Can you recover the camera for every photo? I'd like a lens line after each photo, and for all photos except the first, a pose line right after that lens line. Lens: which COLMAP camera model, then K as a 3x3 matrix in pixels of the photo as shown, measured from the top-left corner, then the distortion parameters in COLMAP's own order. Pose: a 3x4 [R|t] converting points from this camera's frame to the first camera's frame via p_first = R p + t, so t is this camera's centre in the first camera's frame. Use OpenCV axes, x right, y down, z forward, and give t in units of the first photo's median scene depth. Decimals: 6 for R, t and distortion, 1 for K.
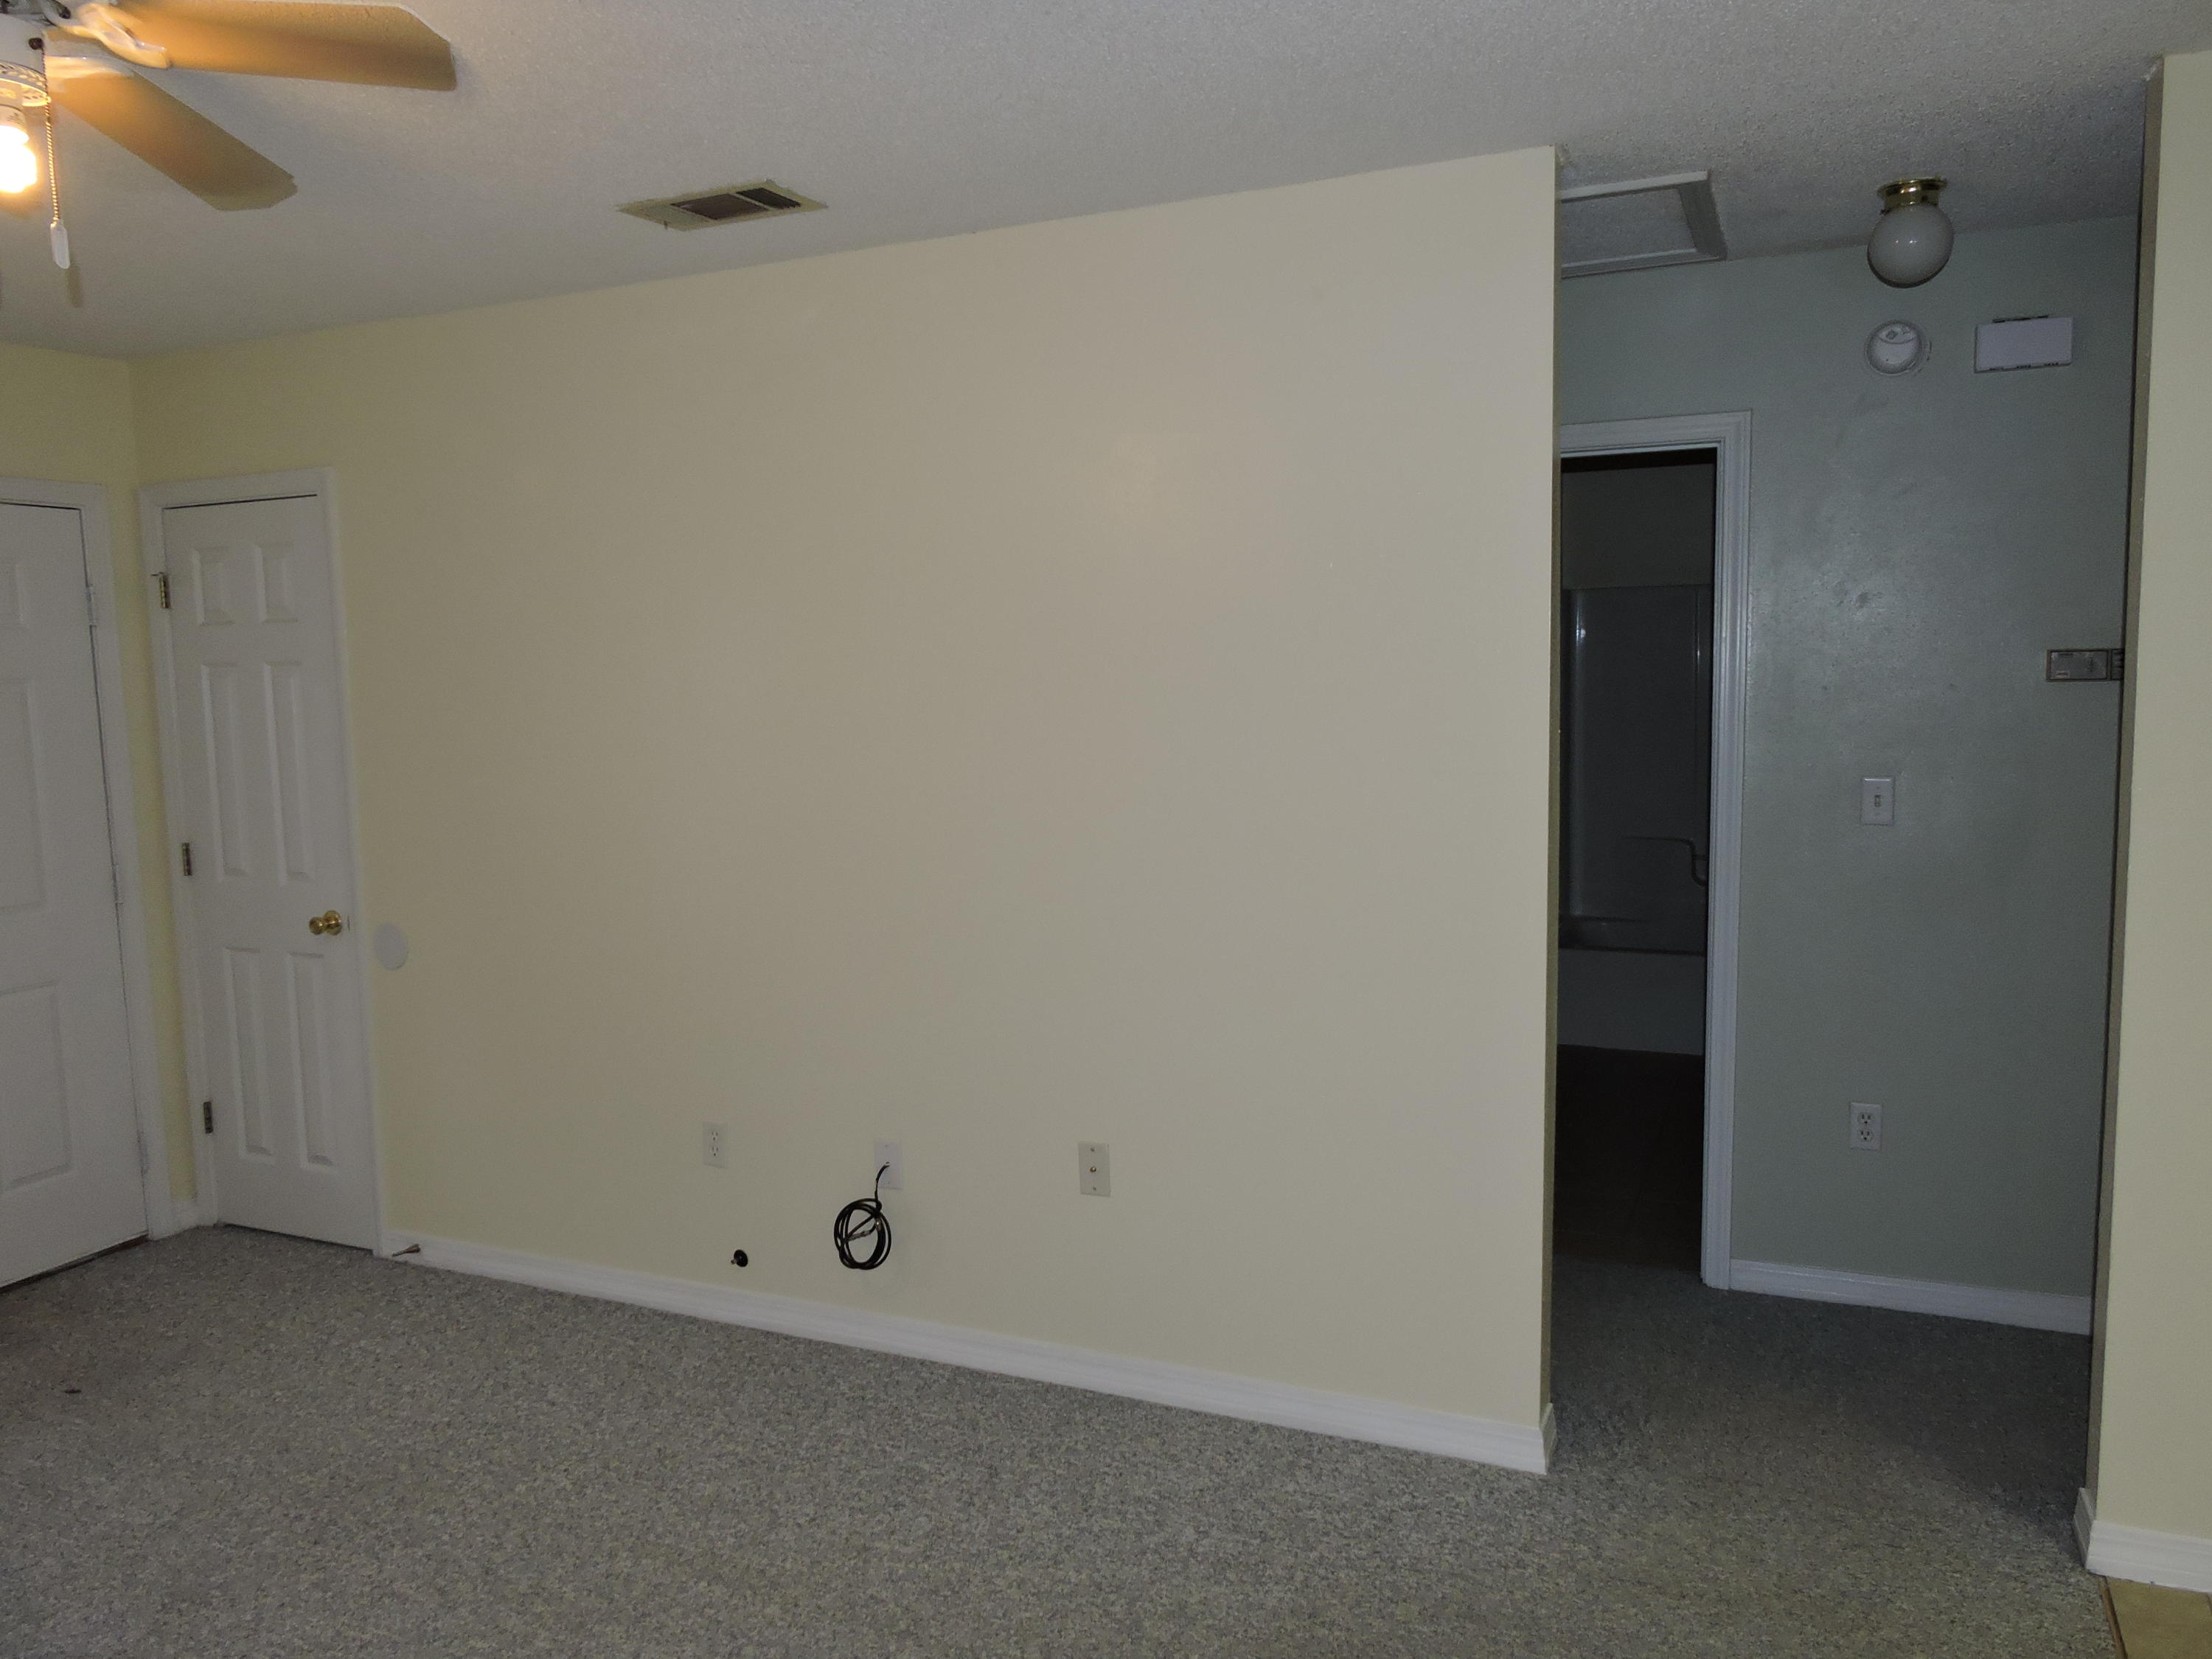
lens RADIAL K [[1580.6, 0, 1106.0], [0, 1580.6, 829.5], [0, 0, 1]] dist [-0.000218, -0.004178]
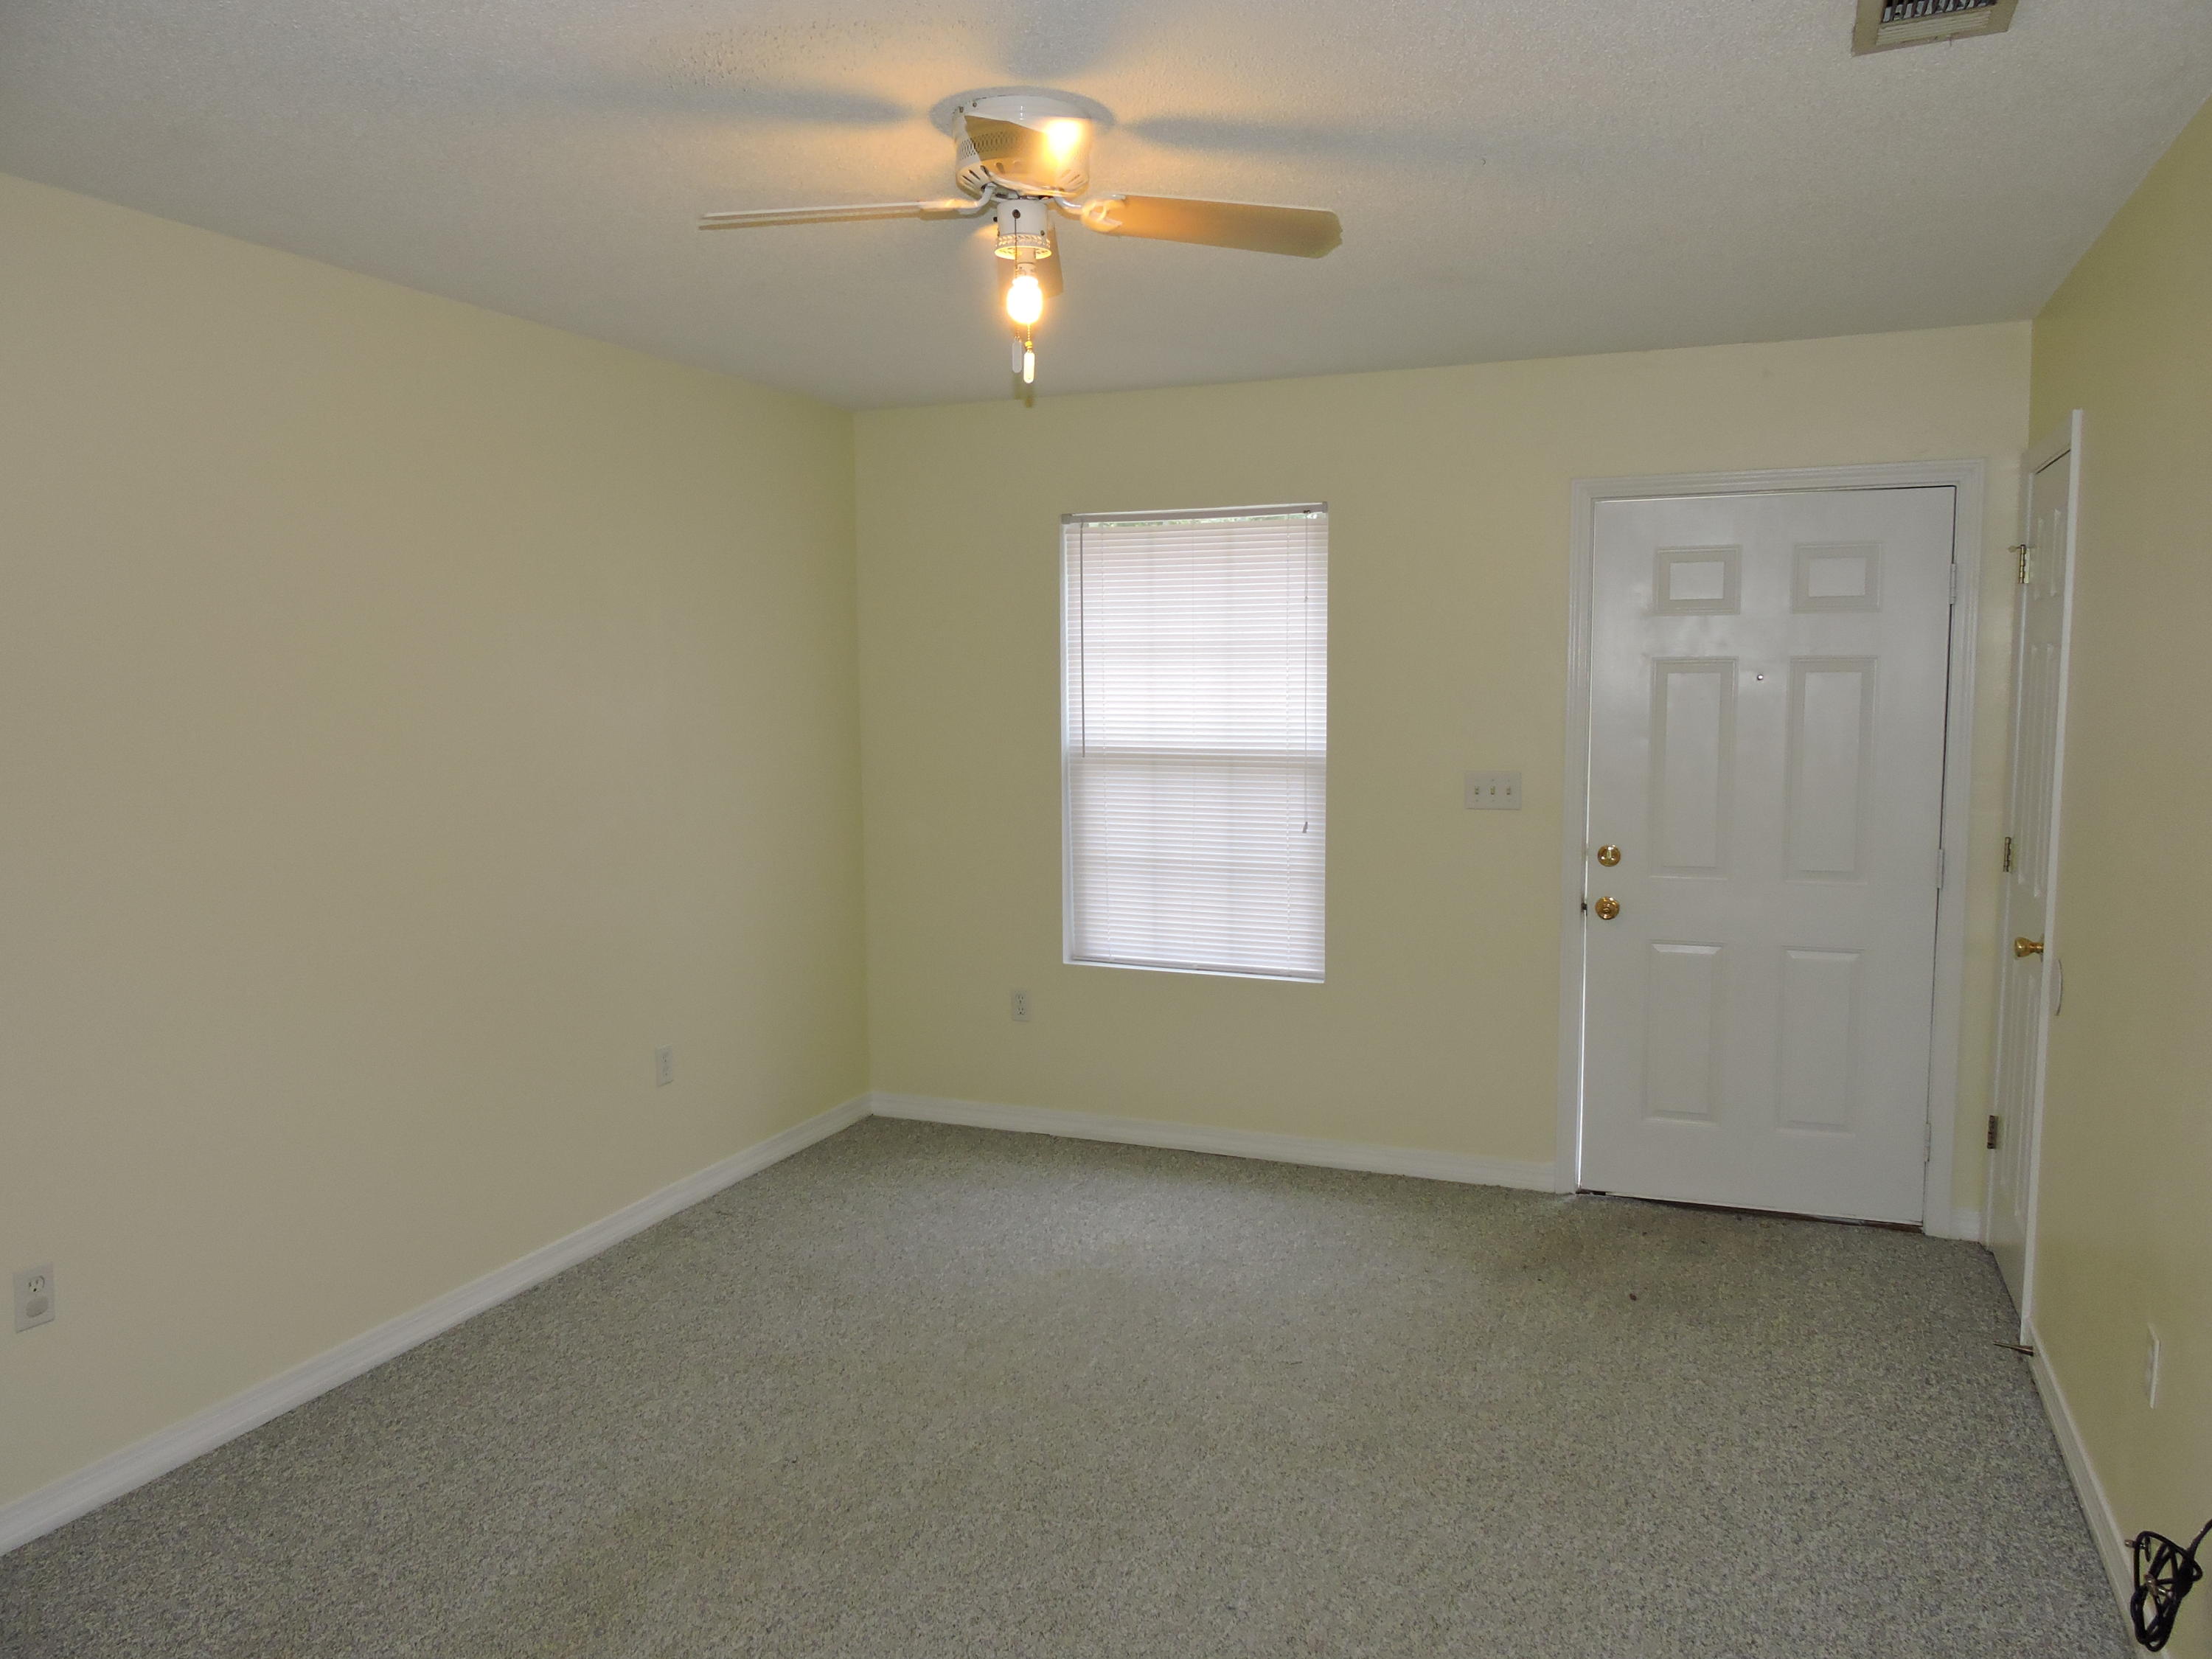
lens RADIAL K [[1580.6, 0, 1106.0], [0, 1580.6, 829.5], [0, 0, 1]] dist [-0.000218, -0.004178]
pose [[0.023212, 0.118726, -0.992656, 0.345114], [-0.093184, 0.988857, 0.116093, -0.056291], [0.995378, 0.089805, 0.034017, 0.473936]]
